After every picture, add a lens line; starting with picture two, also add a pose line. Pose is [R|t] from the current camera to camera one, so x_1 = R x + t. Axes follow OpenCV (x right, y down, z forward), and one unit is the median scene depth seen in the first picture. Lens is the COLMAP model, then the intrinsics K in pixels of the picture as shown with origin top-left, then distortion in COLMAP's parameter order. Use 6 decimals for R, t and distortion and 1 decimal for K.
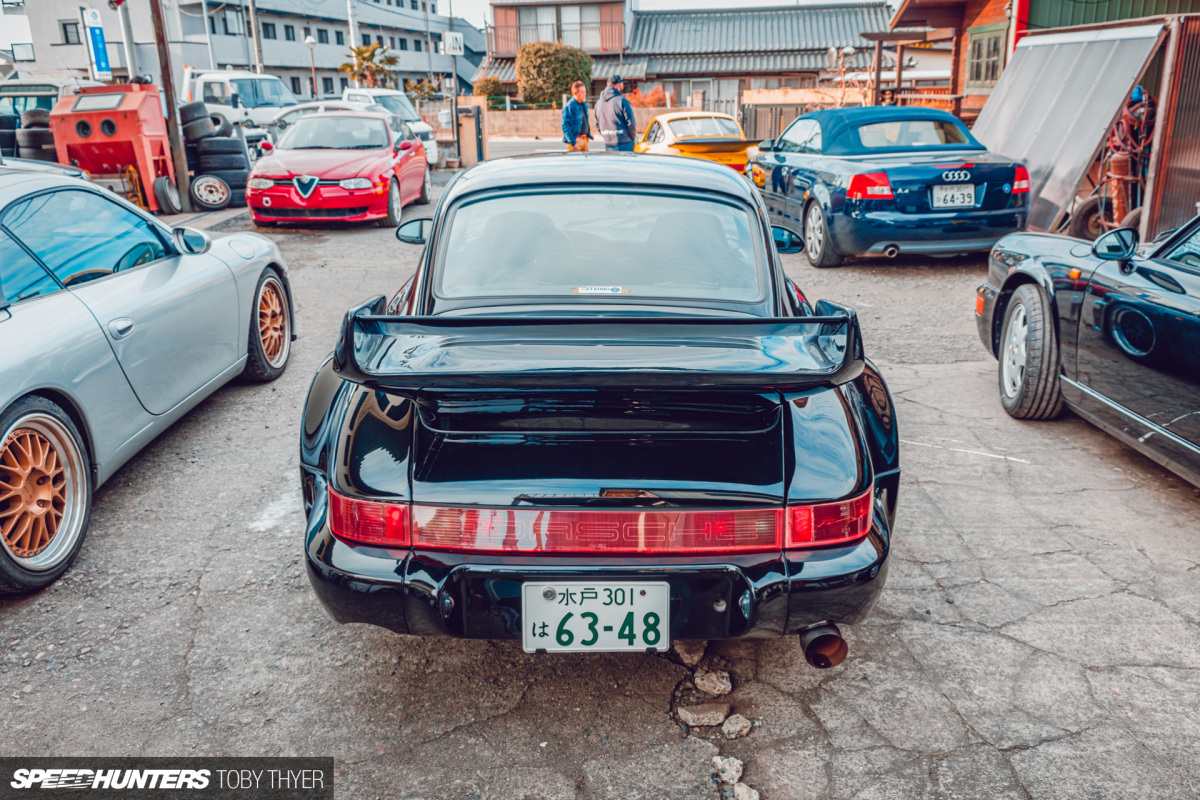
lens RADIAL K [[970.1, 0, 600.0], [0, 970.1, 400.0], [0, 0, 1]] dist [-0.001192, 0.004357]
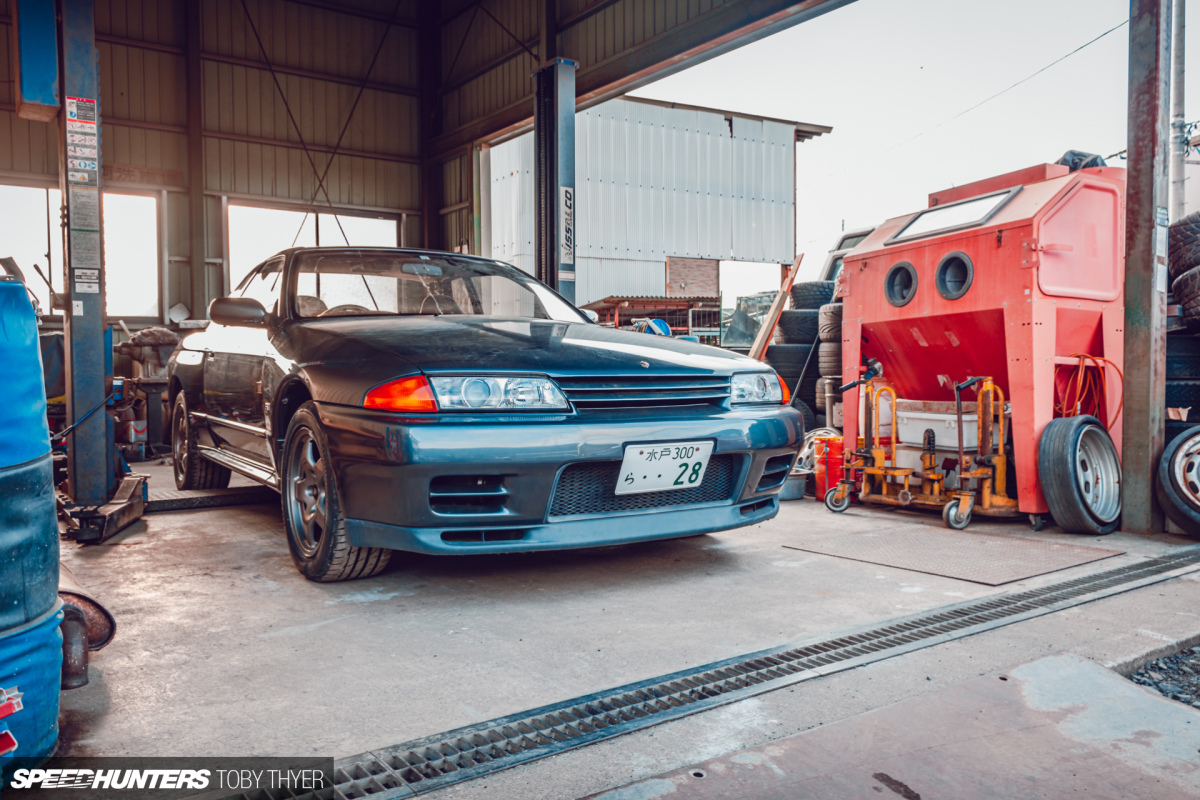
lens RADIAL K [[970.1, 0, 600.0], [0, 970.1, 400.0], [0, 0, 1]] dist [-0.001192, 0.004357]
pose [[0.543823, 0.046318, -0.837921, -0.268577], [-0.262728, 0.957679, -0.117577, -0.156795], [0.797013, 0.284086, 0.532977, 0.705457]]
